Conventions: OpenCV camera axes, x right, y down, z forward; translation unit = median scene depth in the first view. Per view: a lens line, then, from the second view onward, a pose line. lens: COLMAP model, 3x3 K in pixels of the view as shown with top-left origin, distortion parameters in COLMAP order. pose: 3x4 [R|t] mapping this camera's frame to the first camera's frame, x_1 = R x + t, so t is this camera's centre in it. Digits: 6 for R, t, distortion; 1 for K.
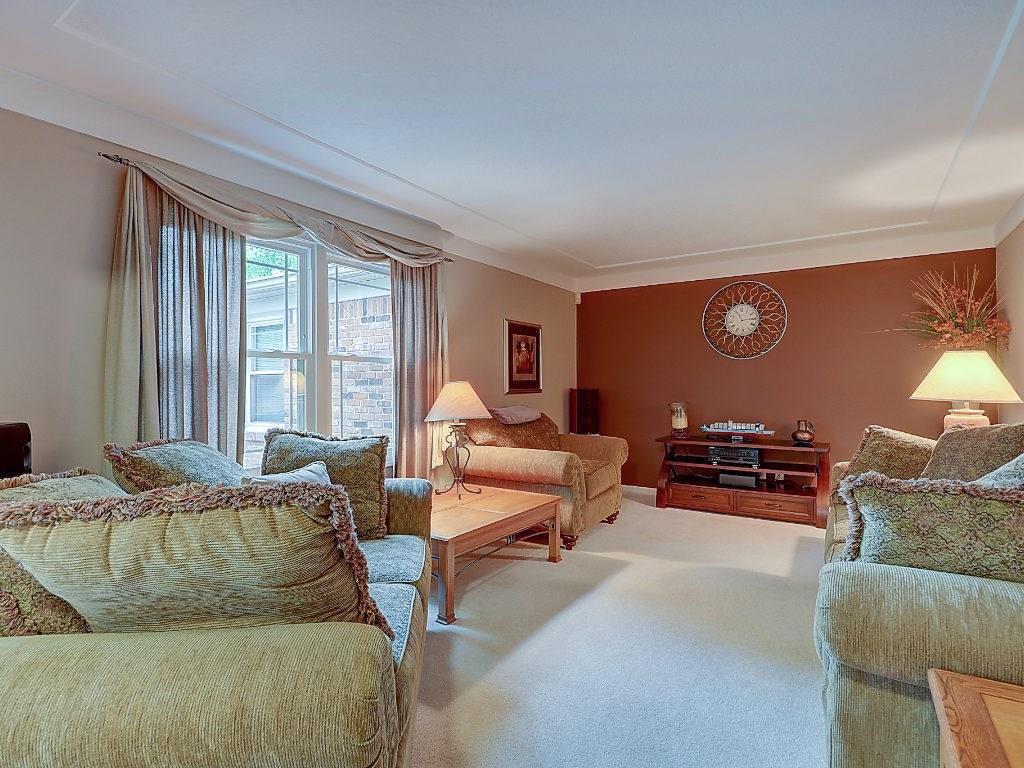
lens RADIAL K [[498.2, 0, 508.4], [0, 498.2, 381.2], [0, 0, 1]] dist [0.013848, -0.000512]
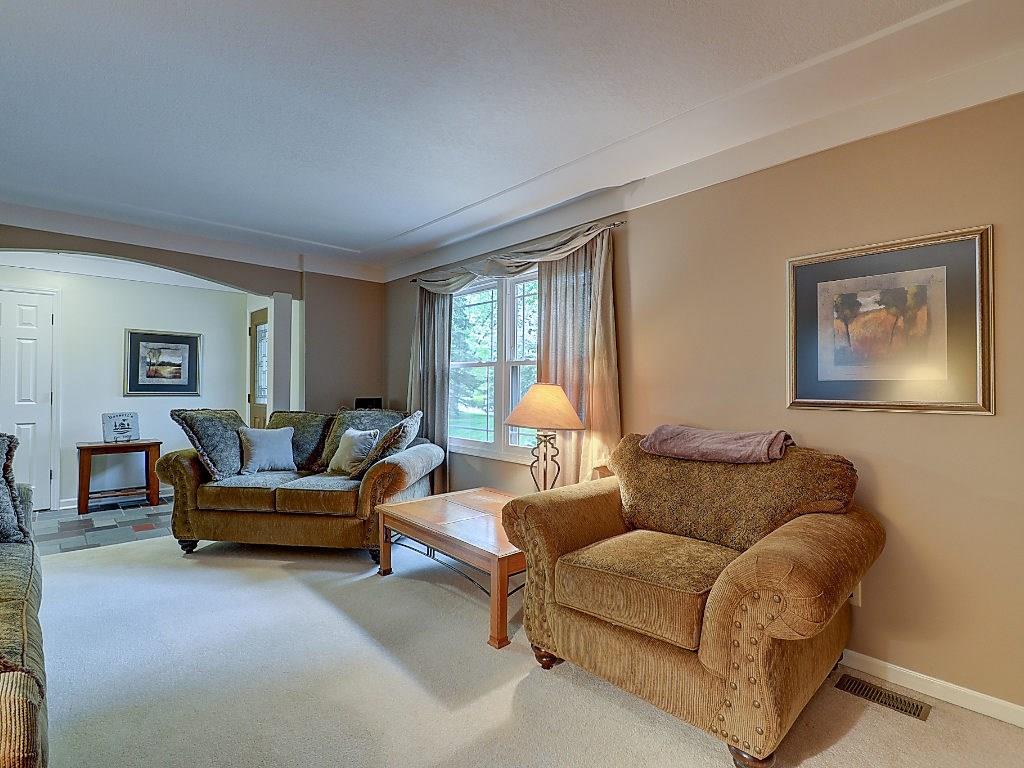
lens RADIAL K [[498.2, 0, 508.4], [0, 498.2, 381.2], [0, 0, 1]] dist [0.013848, -0.000512]
pose [[-0.224105, -0.007117, -0.974539, 0.767153], [-0.004217, 0.999971, -0.006333, 0.003193], [0.974556, 0.002690, -0.224128, 1.172666]]
